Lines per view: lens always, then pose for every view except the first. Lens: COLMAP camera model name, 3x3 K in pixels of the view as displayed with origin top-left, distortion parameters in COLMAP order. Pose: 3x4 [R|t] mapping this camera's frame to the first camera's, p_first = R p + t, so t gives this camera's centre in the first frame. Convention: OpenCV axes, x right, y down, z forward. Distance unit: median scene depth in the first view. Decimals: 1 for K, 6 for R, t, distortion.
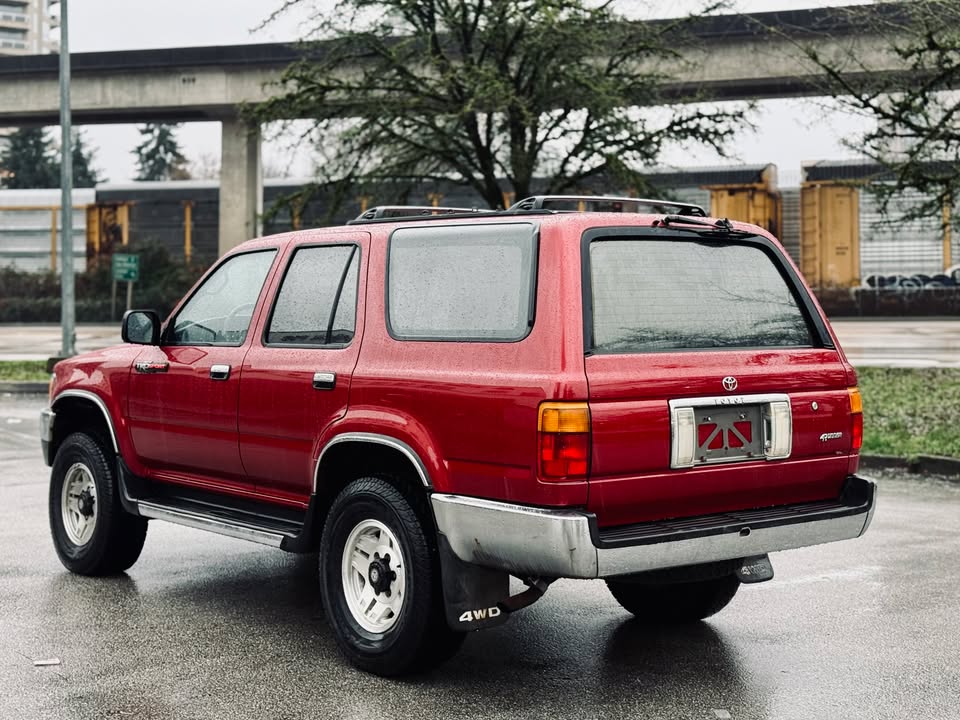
lens RADIAL K [[1540.0, 0, 480.0], [0, 1540.0, 360.0], [0, 0, 1]] dist [0.152489, -0.086384]
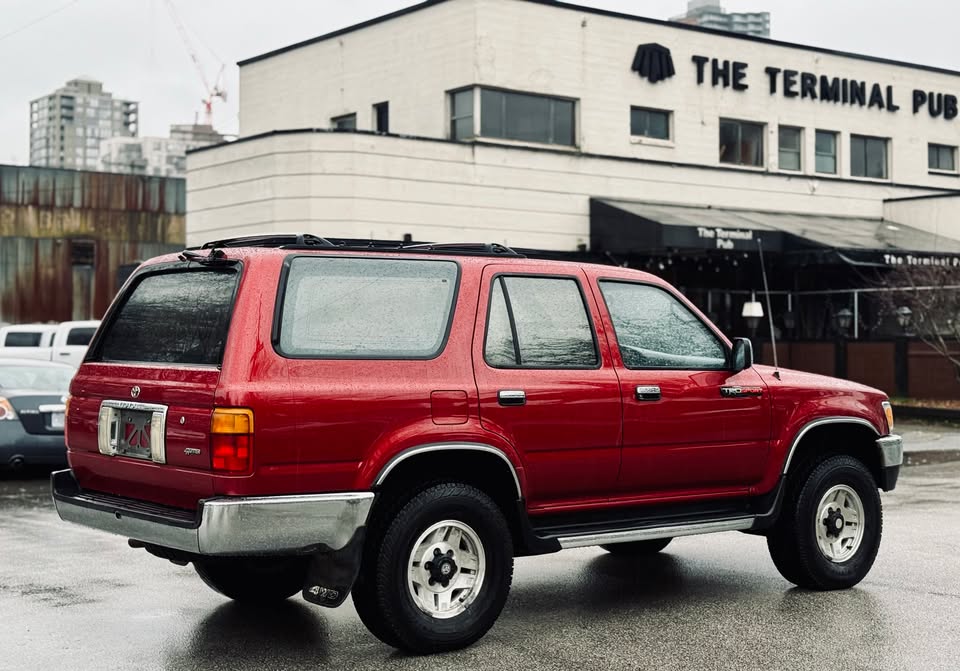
lens RADIAL K [[1466.9, 0, 480.4], [0, 1466.9, 396.1], [0, 0, 1]] dist [0.164757, 0.058489]
pose [[-0.036137, 0.039180, -0.998578, 1.179206], [-0.044585, 0.998173, 0.040778, -0.036185], [0.998352, 0.045995, -0.034324, 1.194775]]
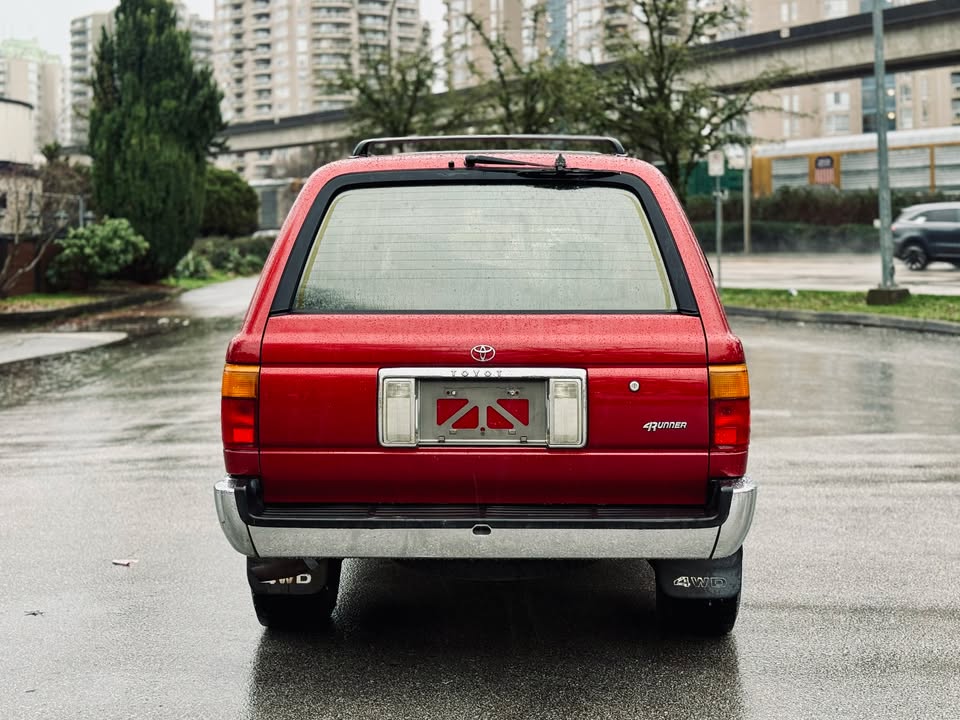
lens RADIAL K [[1429.3, 0, 450.8], [0, 1429.3, 311.8], [0, 0, 1]] dist [0.120382, -0.035861]
pose [[0.737610, 0.033099, -0.674416, 0.619694], [-0.020020, 0.999431, 0.027154, -0.025865], [0.674930, -0.006527, 0.737853, 0.376706]]
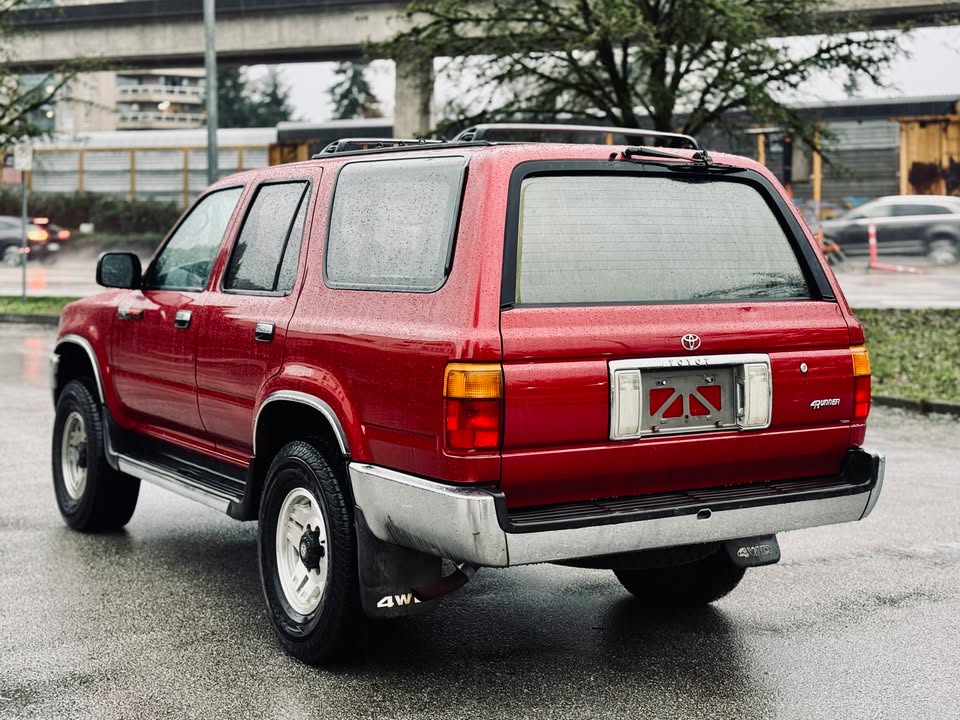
lens RADIAL K [[1524.2, 0, 492.2], [0, 1524.2, 330.5], [0, 0, 1]] dist [0.158580, -0.051498]
pose [[0.991481, 0.010195, -0.129850, 0.148947], [-0.007309, 0.999716, 0.022683, -0.008895], [0.130045, -0.021540, 0.991274, 0.128506]]
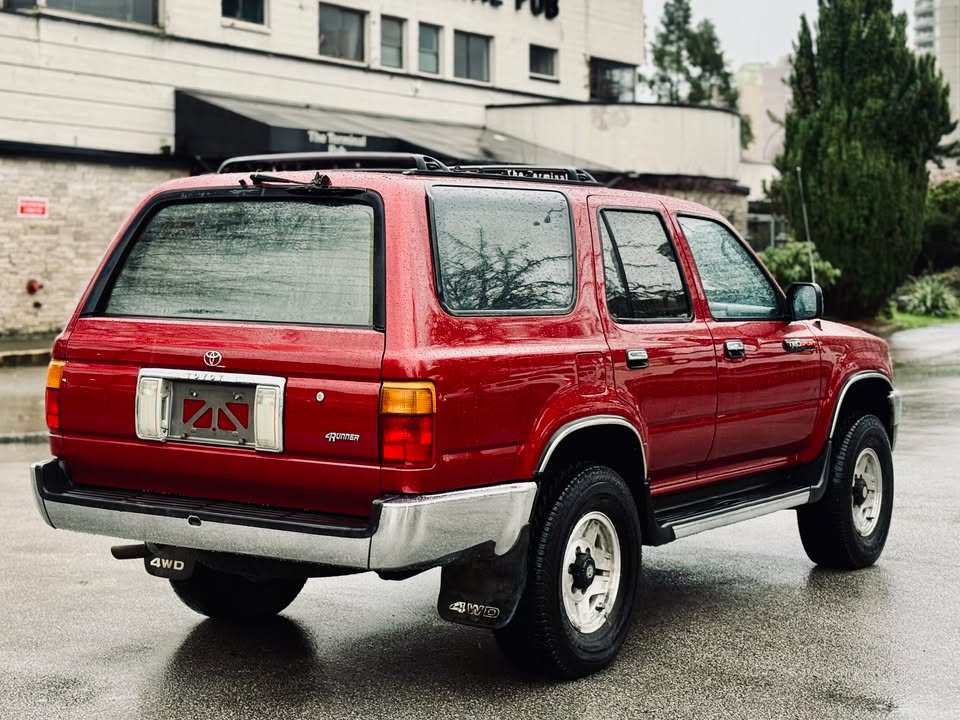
lens RADIAL K [[1721.5, 0, 393.2], [0, 1721.5, 357.5], [0, 0, 1]] dist [0.174487, -0.002722]
pose [[0.262122, 0.059914, -0.963173, 1.068337], [-0.049702, 0.997584, 0.048529, -0.036352], [0.963754, 0.035151, 0.264467, 0.765038]]
